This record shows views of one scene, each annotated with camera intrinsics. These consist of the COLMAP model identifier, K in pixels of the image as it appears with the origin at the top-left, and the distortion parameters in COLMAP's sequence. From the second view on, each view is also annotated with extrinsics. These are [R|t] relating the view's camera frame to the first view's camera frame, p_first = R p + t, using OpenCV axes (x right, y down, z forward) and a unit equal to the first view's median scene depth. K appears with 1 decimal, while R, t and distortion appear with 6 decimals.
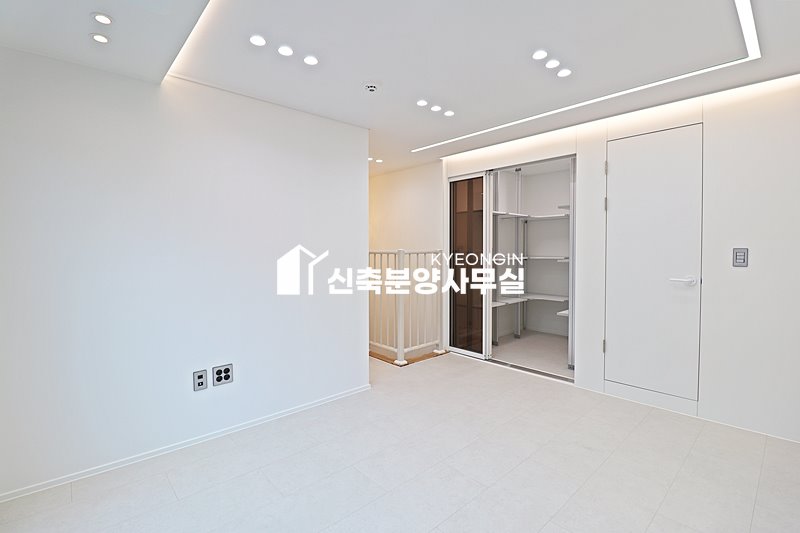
lens RADIAL K [[370.6, 0, 390.8], [0, 370.6, 253.0], [0, 0, 1]] dist [-0.005836, -0.009578]
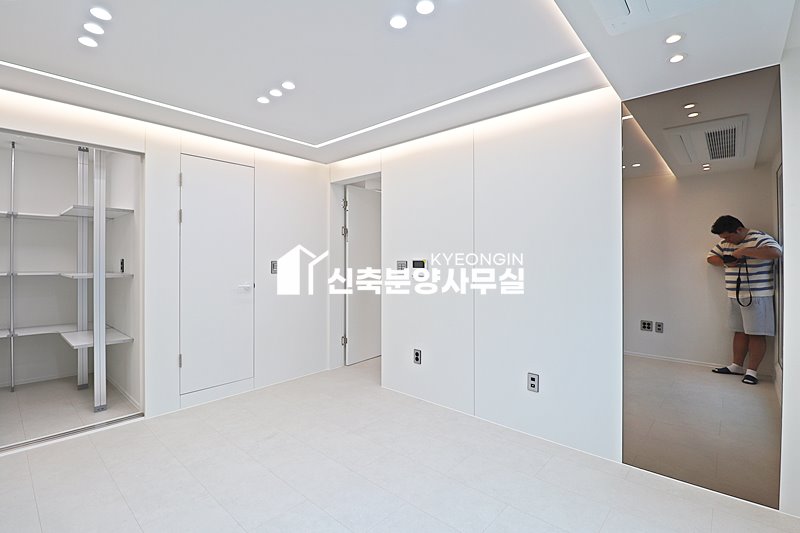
lens RADIAL K [[370.6, 0, 412.8], [0, 370.6, 252.3], [0, 0, 1]] dist [-0.005836, -0.009578]
pose [[-0.138409, 0.027512, 0.989993, -0.367577], [0.014362, 0.999565, -0.025770, -0.000388], [-0.990271, 0.010651, -0.138744, 0.398977]]
